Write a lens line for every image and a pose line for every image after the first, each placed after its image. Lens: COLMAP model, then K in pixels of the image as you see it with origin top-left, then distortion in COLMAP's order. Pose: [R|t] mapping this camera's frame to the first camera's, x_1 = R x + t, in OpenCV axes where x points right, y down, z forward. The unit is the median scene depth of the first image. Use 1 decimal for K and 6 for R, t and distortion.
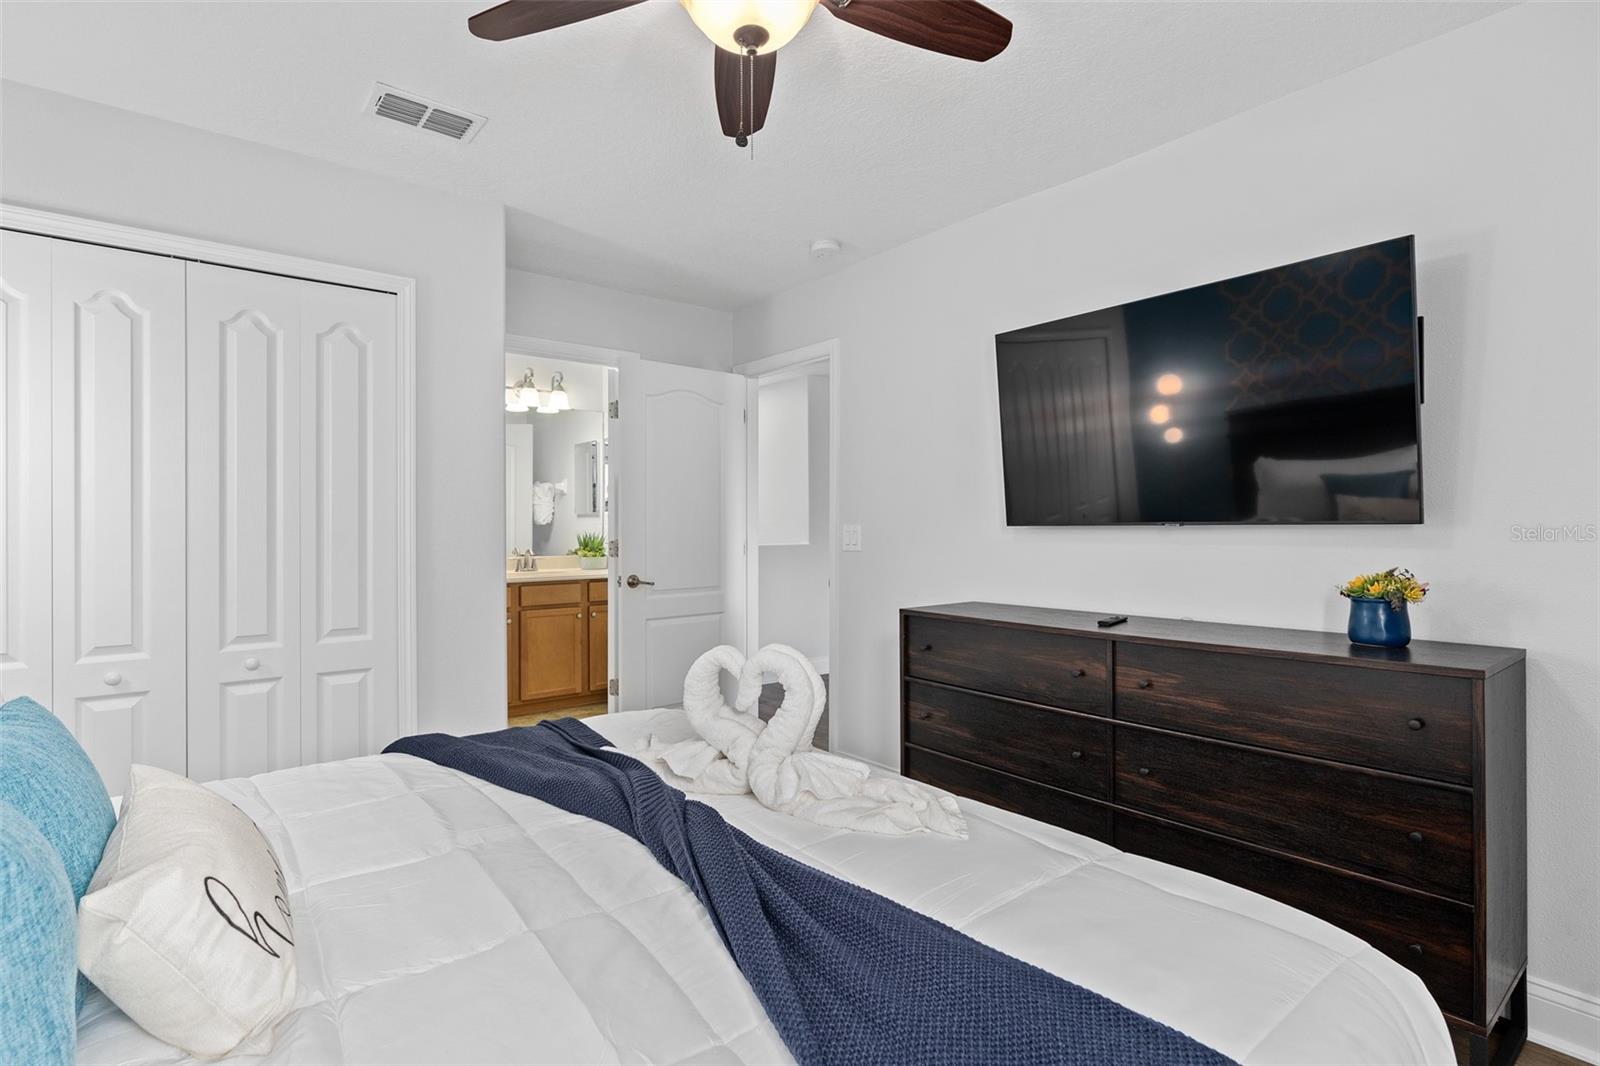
lens RADIAL K [[778.8, 0, 798.9], [0, 778.8, 527.3], [0, 0, 1]] dist [-0.001278, -0.000102]
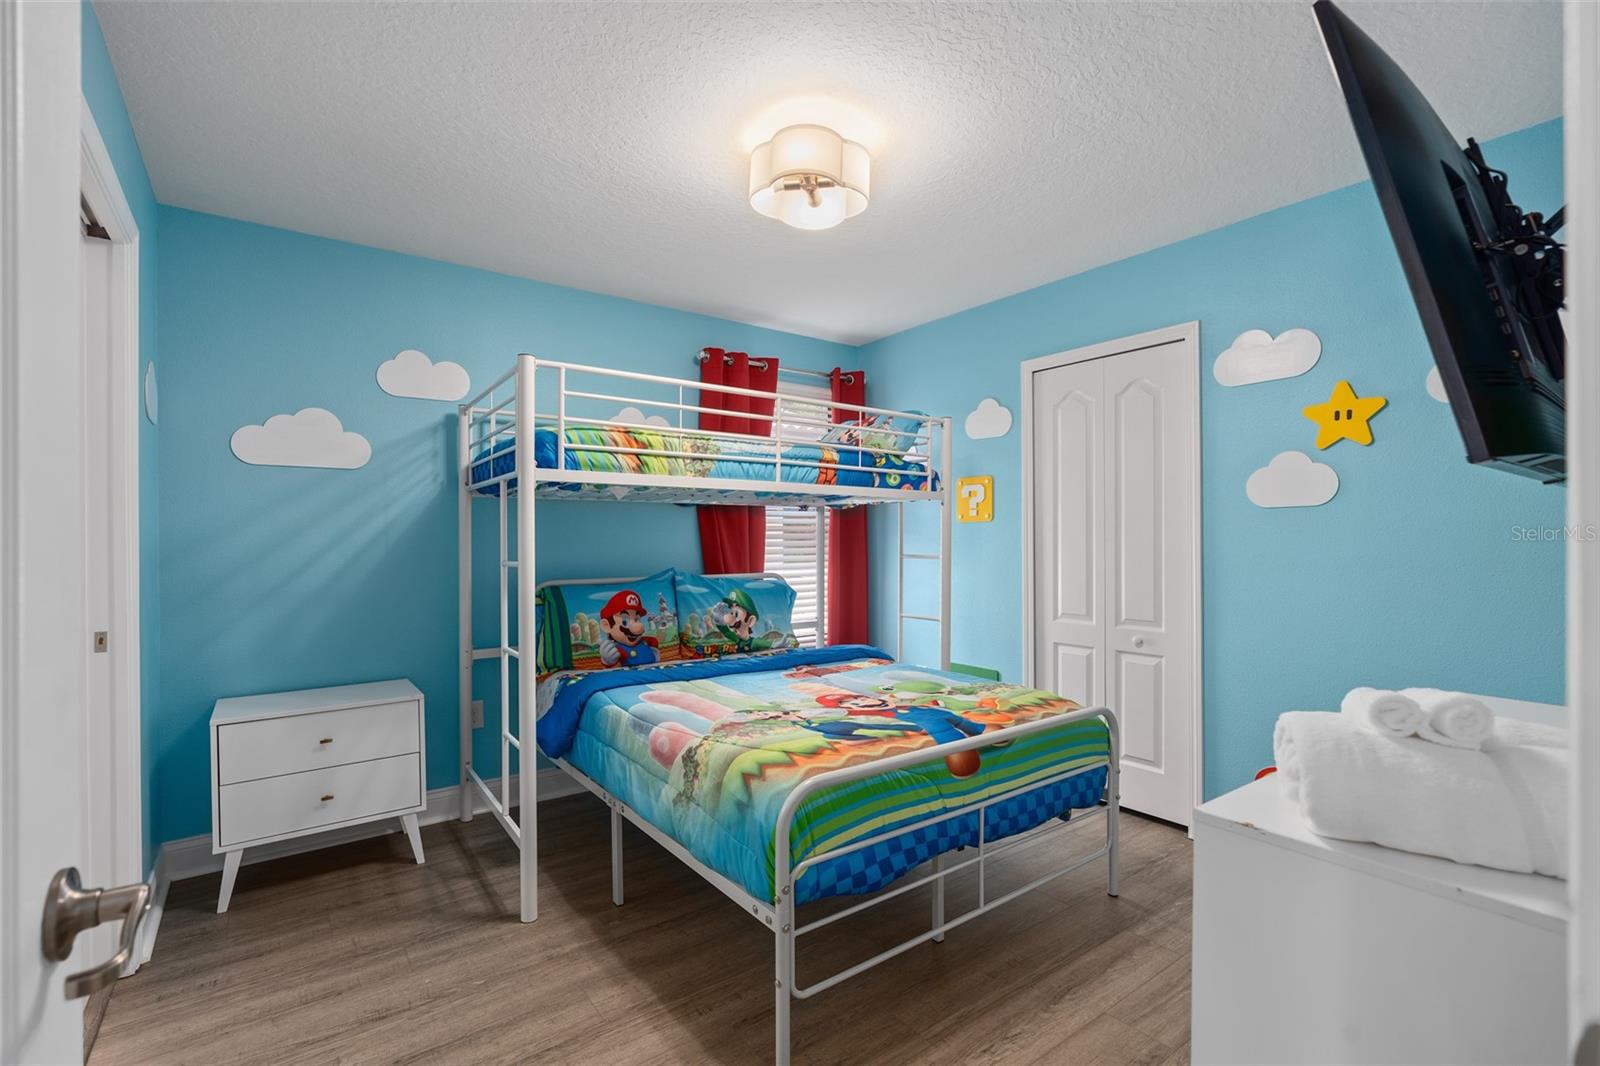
lens RADIAL K [[732.9, 0, 800.6], [0, 732.9, 540.5], [0, 0, 1]] dist [-0.008296, 0.000209]
pose [[-0.037194, 0.001206, -0.999307, 0.674483], [0.001316, 0.999998, 0.001158, -0.001394], [0.999307, -0.001272, -0.037195, 0.531009]]
